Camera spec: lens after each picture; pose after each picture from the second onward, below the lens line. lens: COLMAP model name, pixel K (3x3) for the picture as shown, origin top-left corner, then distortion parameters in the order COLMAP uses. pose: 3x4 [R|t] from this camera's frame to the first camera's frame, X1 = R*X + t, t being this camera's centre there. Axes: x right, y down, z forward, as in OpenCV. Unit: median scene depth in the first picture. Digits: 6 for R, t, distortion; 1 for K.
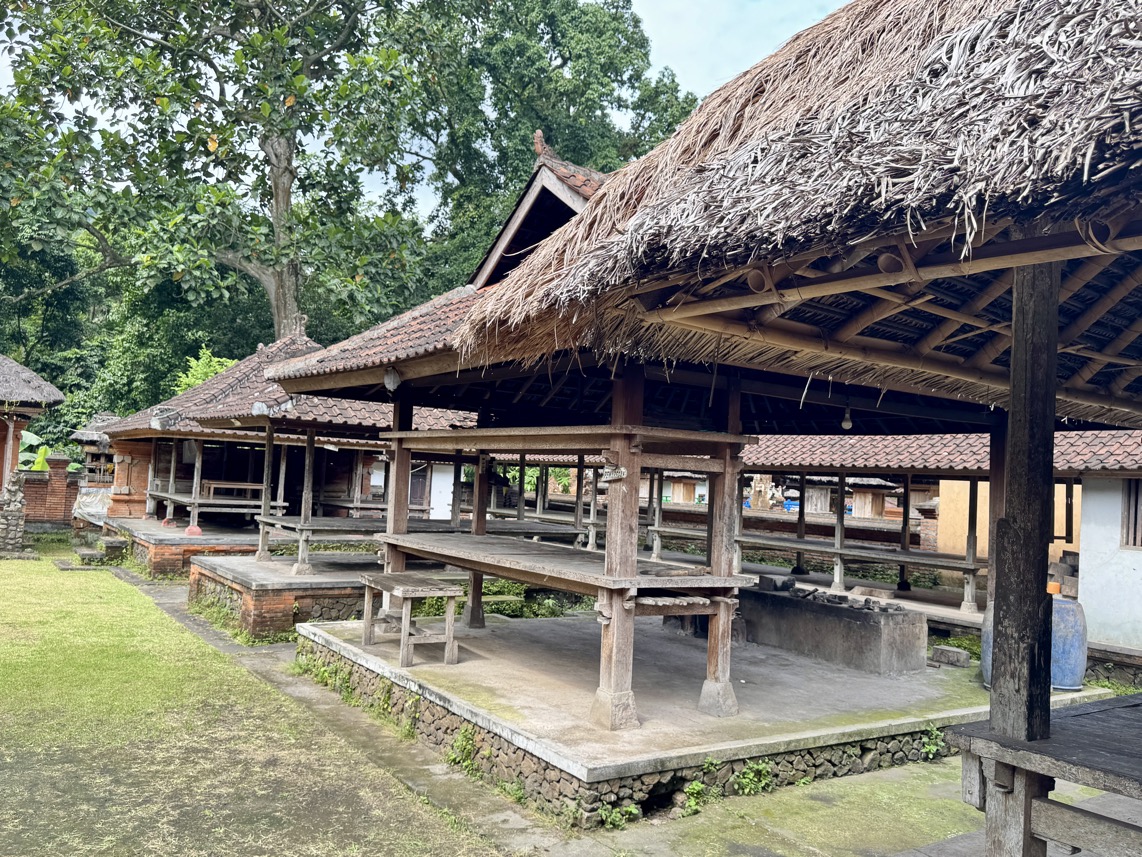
lens RADIAL K [[962.1, 0, 571.0], [0, 962.1, 428.5], [0, 0, 1]] dist [0.038680, -0.000882]
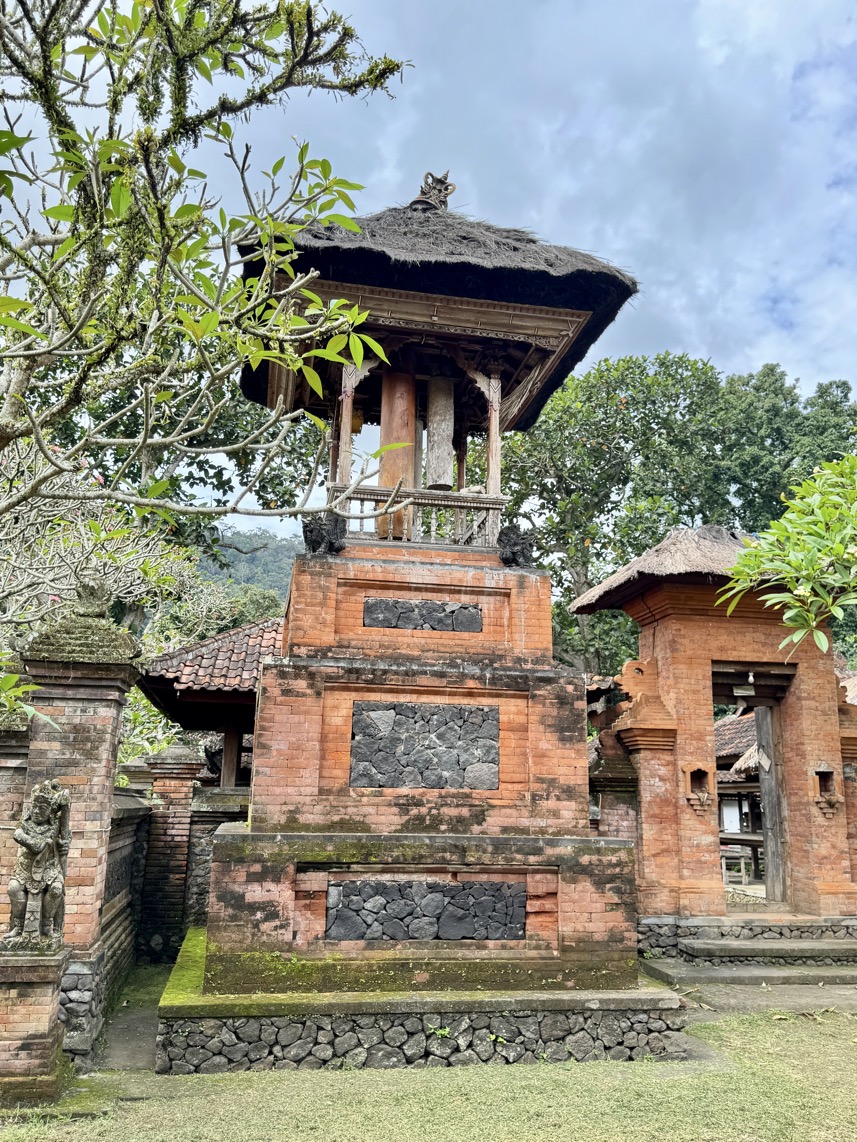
lens RADIAL K [[962.1, 0, 428.5], [0, 962.1, 571.0], [0, 0, 1]] dist [0.038680, -0.000882]
pose [[0.910718, -0.129983, -0.392042, 0.035843], [0.050698, 0.977191, -0.206220, -0.010933], [0.409905, 0.167932, 0.896536, -0.283038]]
